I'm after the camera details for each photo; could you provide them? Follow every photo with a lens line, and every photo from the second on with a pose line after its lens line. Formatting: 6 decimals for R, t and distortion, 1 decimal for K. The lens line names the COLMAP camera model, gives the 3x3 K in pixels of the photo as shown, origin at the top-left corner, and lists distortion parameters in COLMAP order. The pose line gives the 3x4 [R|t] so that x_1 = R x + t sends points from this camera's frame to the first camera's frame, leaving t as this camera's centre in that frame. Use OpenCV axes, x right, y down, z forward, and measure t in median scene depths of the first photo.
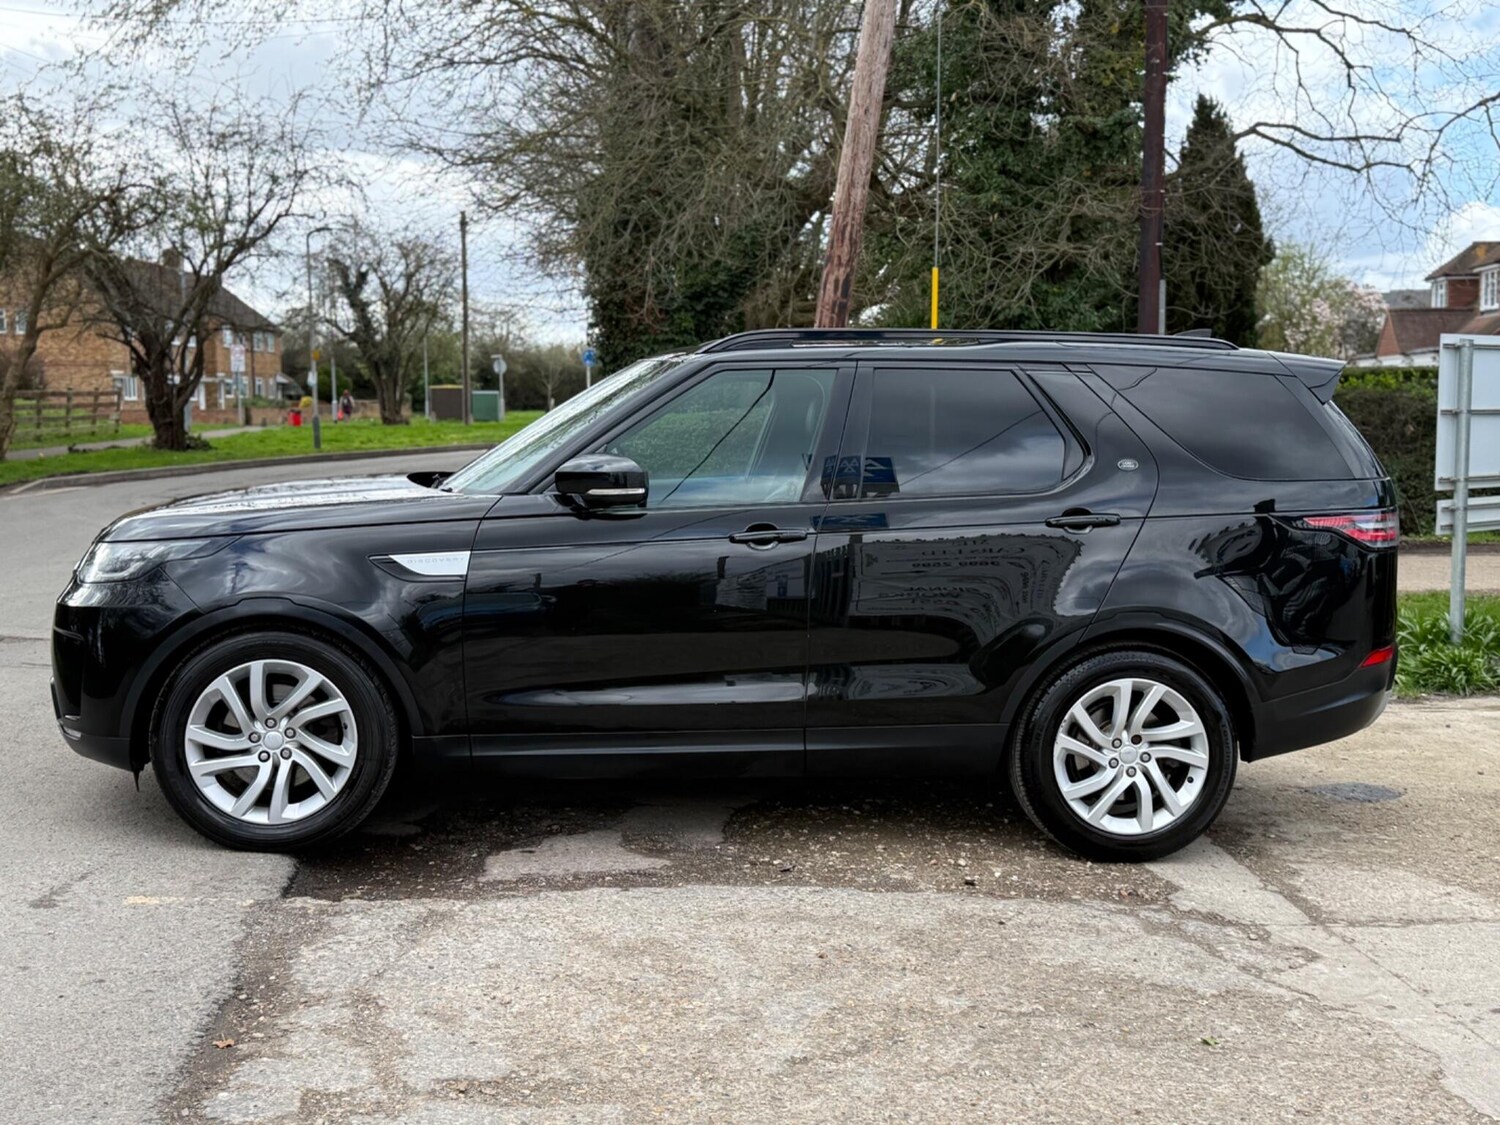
lens RADIAL K [[1821.5, 0, 745.6], [0, 1821.5, 565.8], [0, 0, 1]] dist [0.202185, -0.453984]
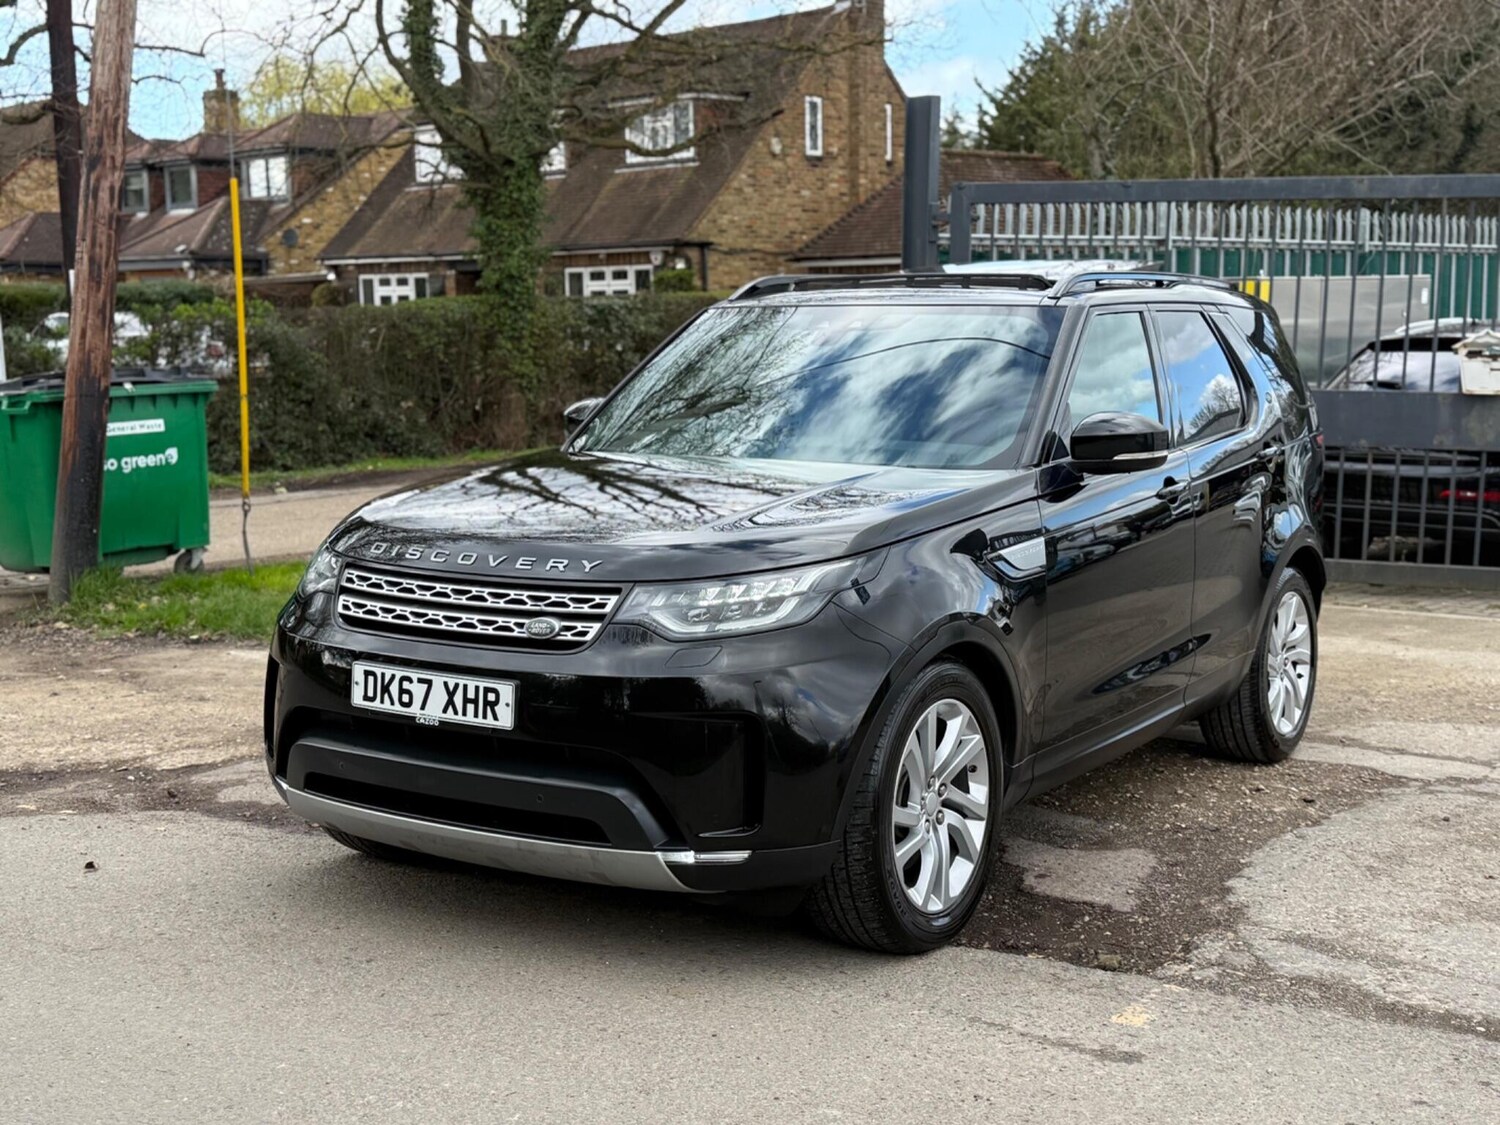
lens RADIAL K [[1890.4, 0, 742.7], [0, 1890.4, 561.7], [0, 0, 1]] dist [0.196466, -0.431016]
pose [[0.623749, -0.112285, 0.773518, -0.836726], [0.084422, 0.993516, 0.076144, -0.068114], [-0.777052, 0.017808, 0.629184, 0.509152]]
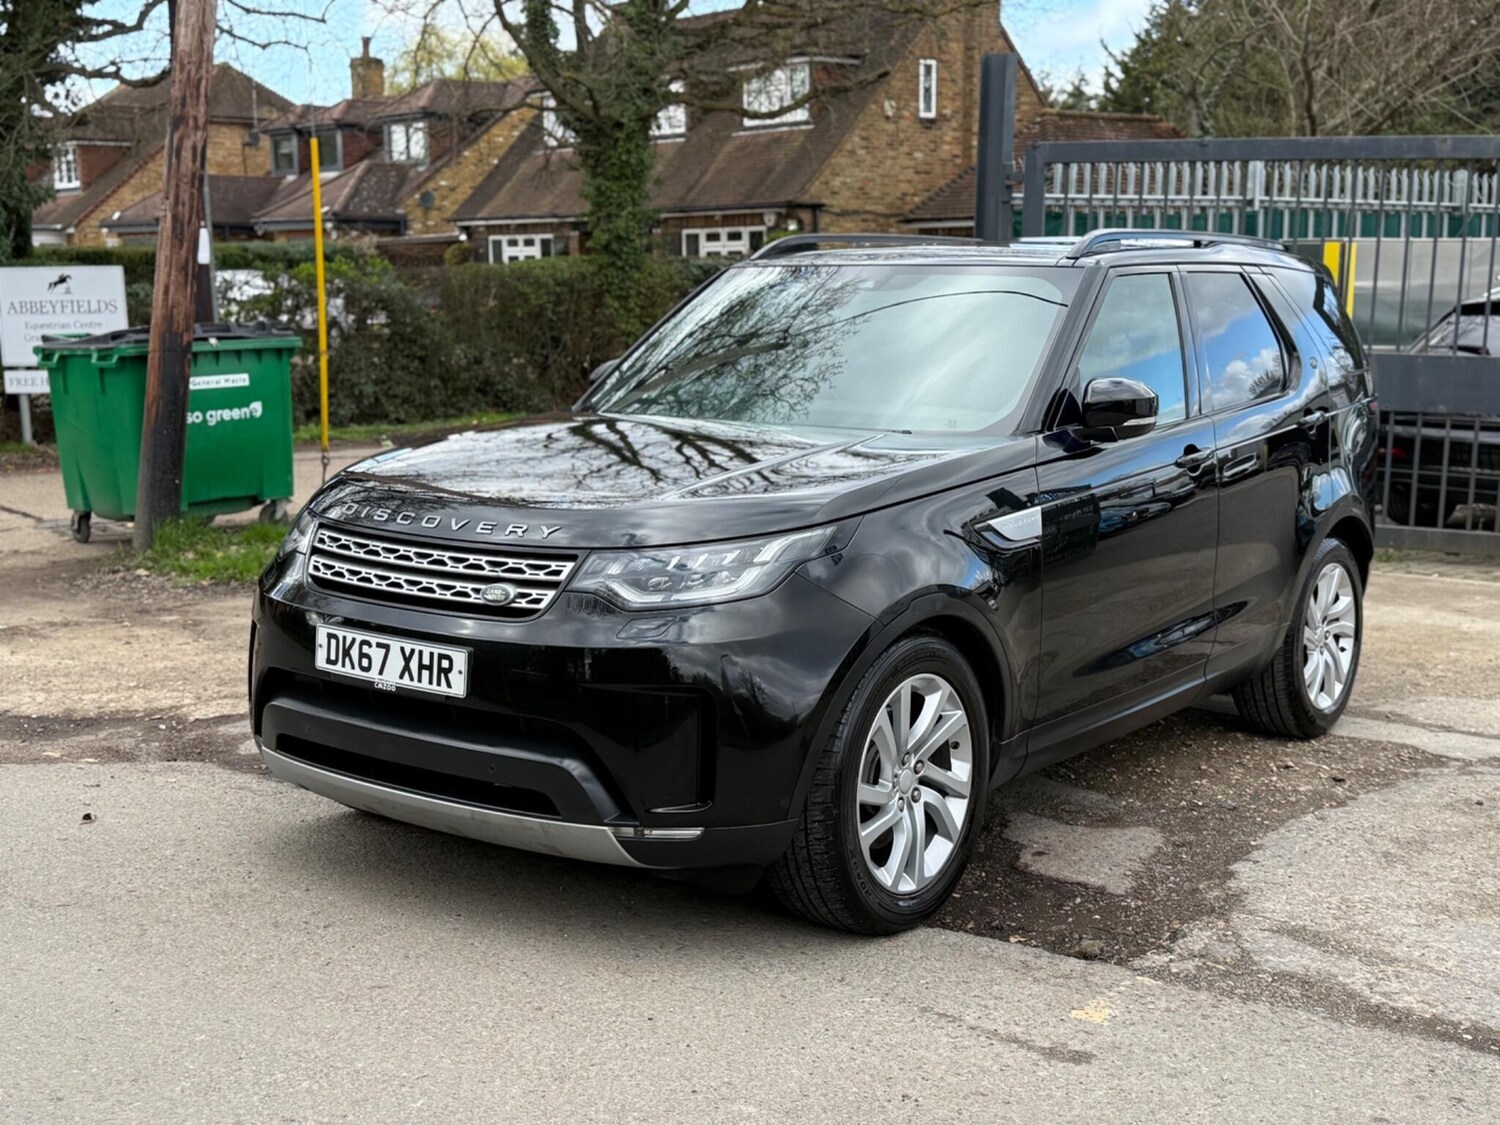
lens RADIAL K [[1817.4, 0, 740.6], [0, 1817.4, 561.0], [0, 0, 1]] dist [0.200745, -0.457336]
pose [[0.679344, -0.121127, 0.723754, -0.761189], [0.074879, 0.992577, 0.095833, -0.065234], [-0.729989, -0.010910, 0.683371, 0.494655]]
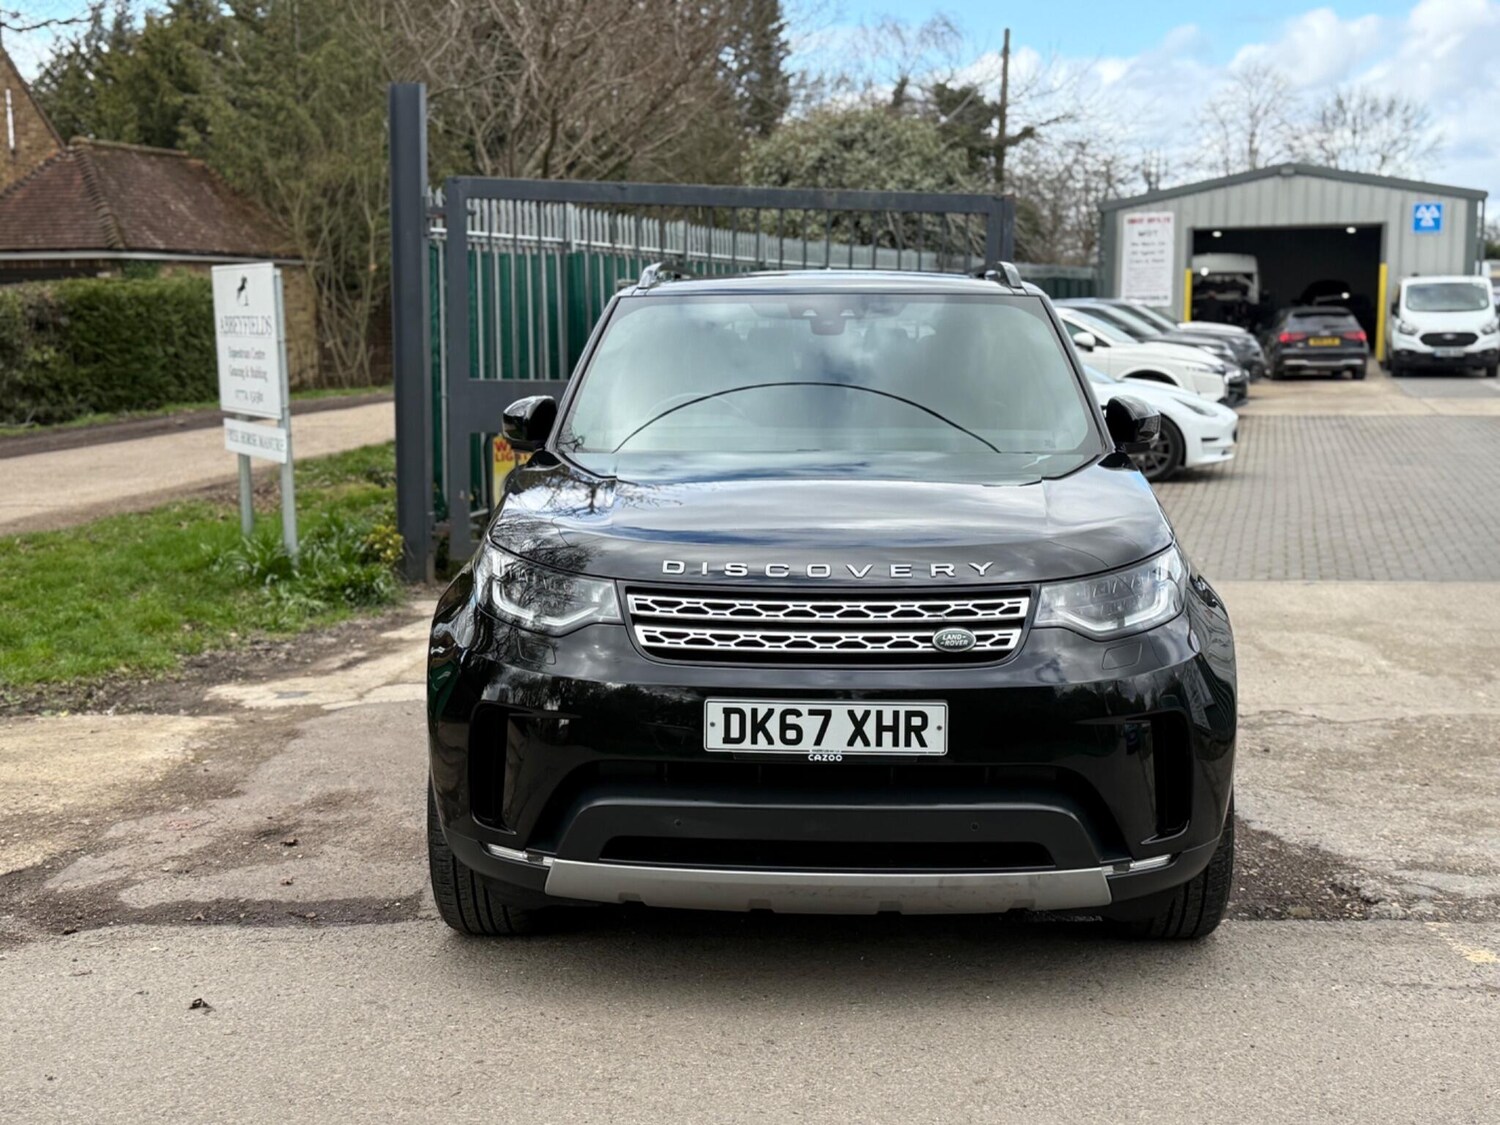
lens RADIAL K [[1817.4, 0, 740.6], [0, 1817.4, 561.0], [0, 0, 1]] dist [0.200745, -0.457336]
pose [[0.141928, -0.139375, 0.980016, -0.946452], [0.097488, 0.987193, 0.126277, -0.105998], [-0.985065, 0.077618, 0.153697, 0.970423]]
